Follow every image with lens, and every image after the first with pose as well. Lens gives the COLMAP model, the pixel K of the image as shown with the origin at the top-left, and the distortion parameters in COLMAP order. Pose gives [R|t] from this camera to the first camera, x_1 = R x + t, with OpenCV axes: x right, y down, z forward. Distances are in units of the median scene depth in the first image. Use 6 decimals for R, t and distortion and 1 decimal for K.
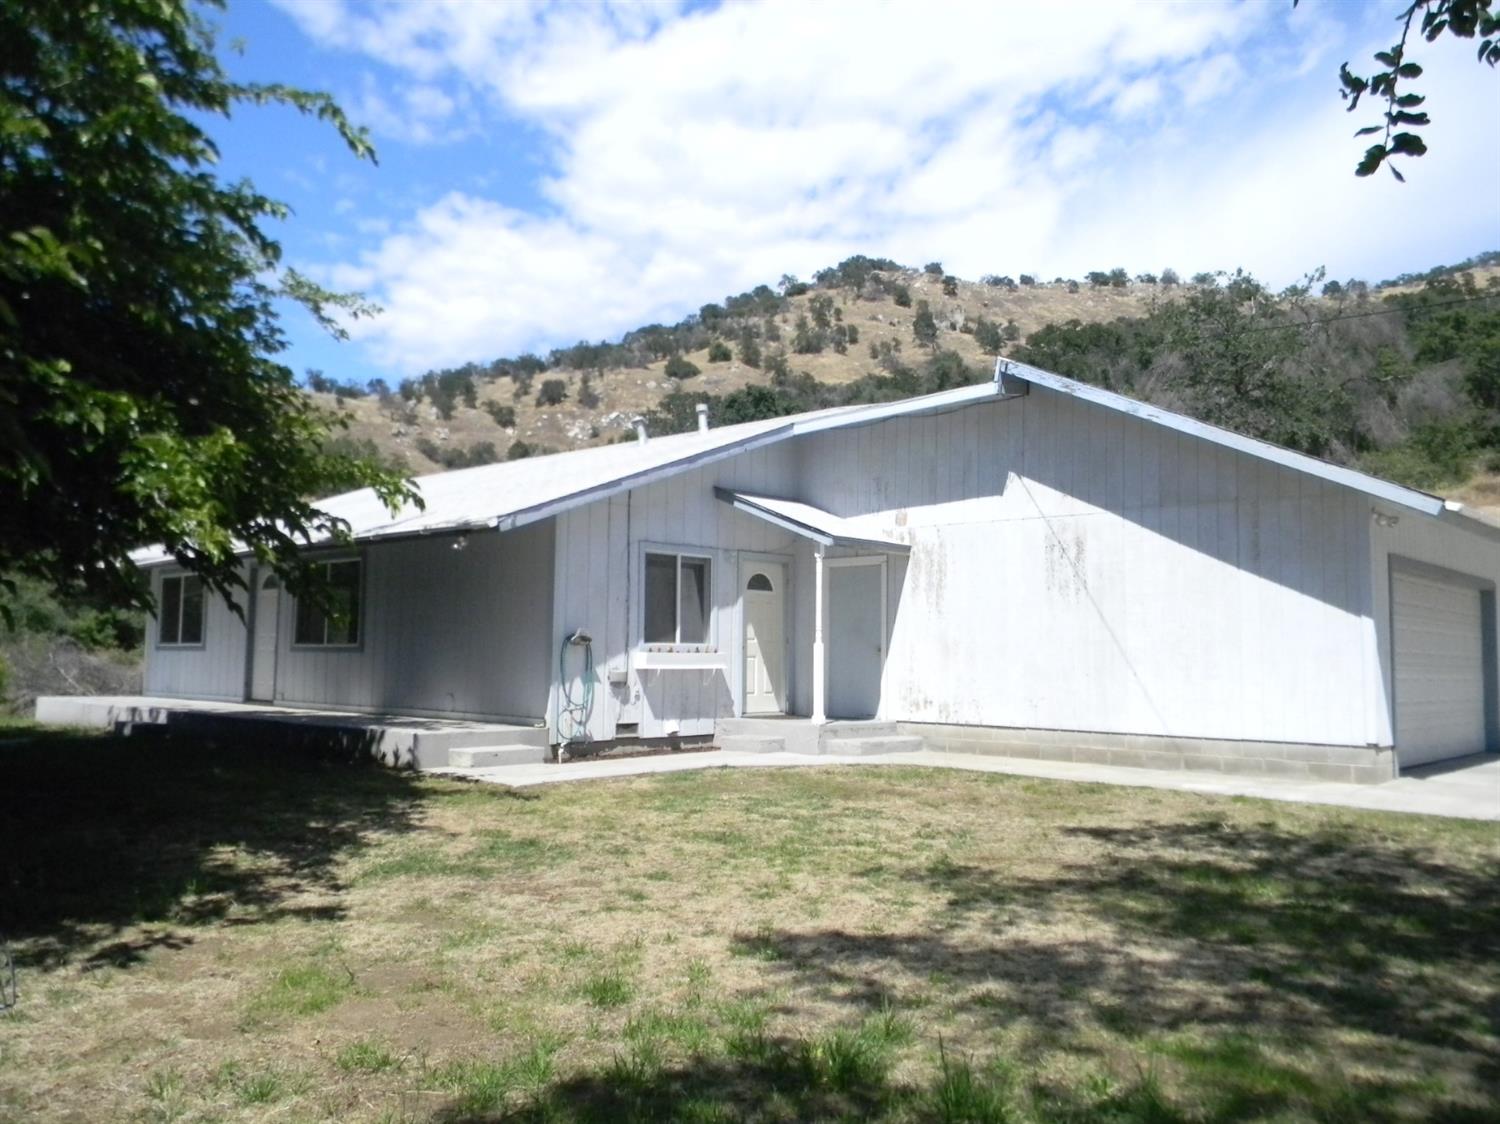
lens RADIAL K [[1222.4, 0, 750.0], [0, 1222.4, 562.0], [0, 0, 1]] dist [0.003895, -0.006909]
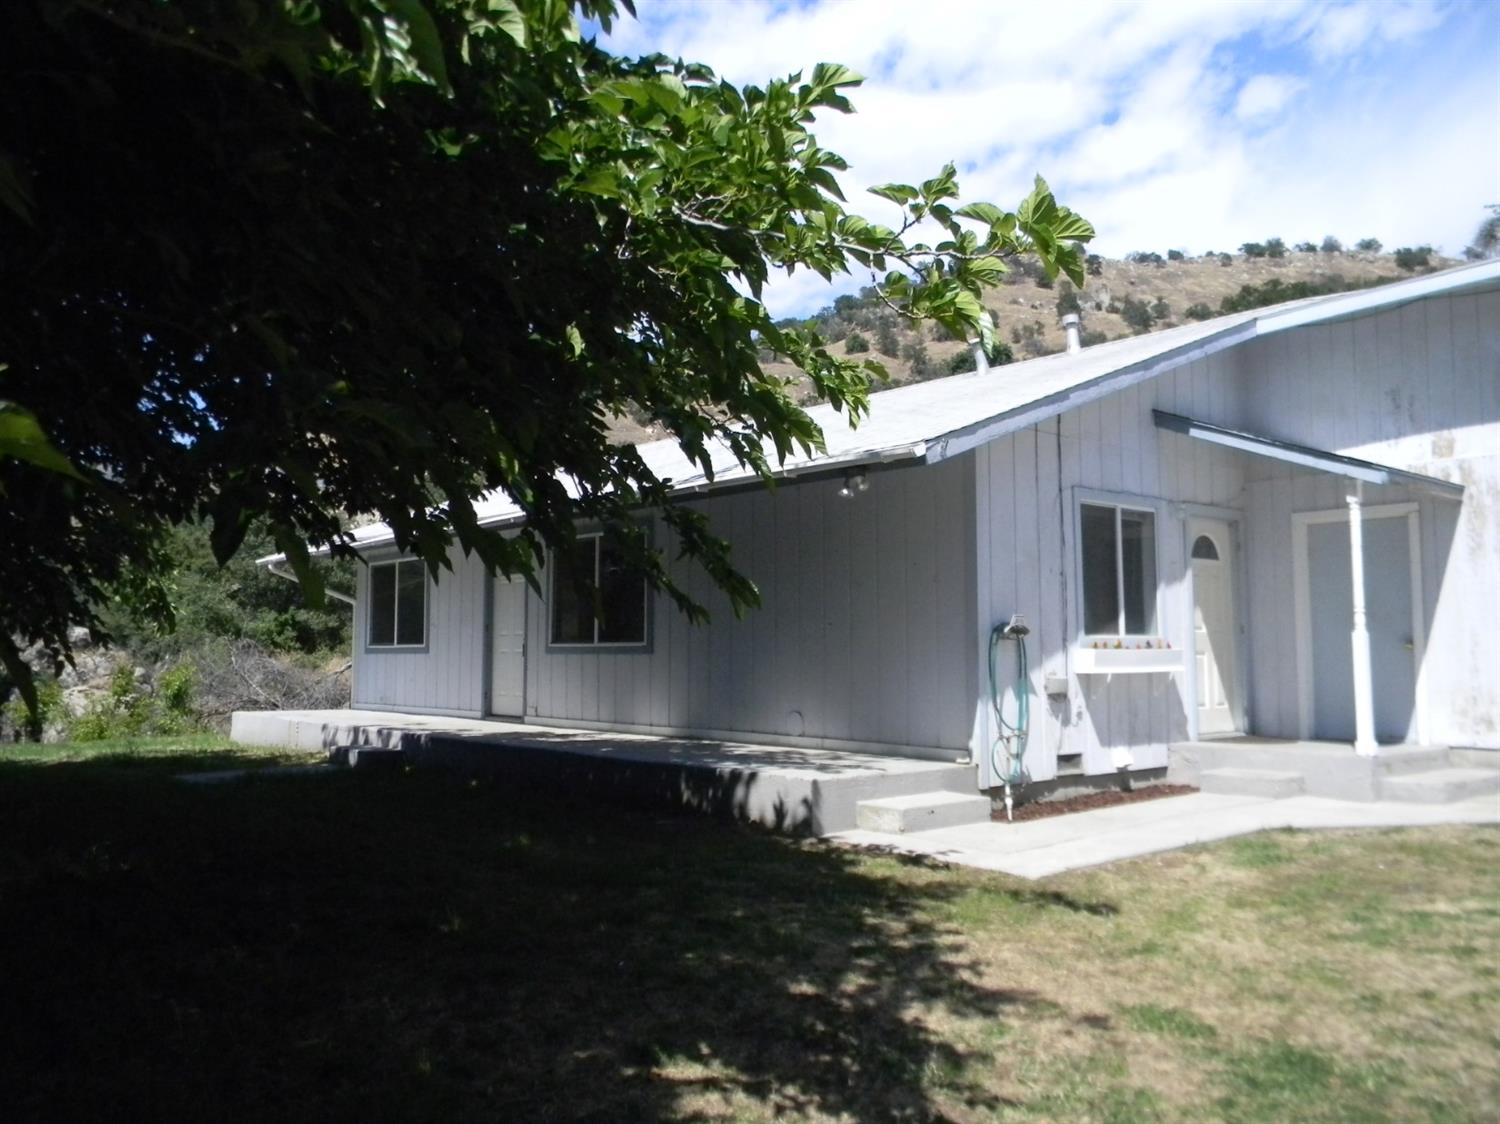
lens RADIAL K [[1249.9, 0, 746.6], [0, 1249.9, 542.4], [0, 0, 1]] dist [-0.009475, -0.007169]
pose [[0.992496, -0.021790, -0.120320, -0.181605], [0.020450, 0.999714, -0.012364, 0.018461], [0.120555, 0.009811, 0.992658, 0.274204]]
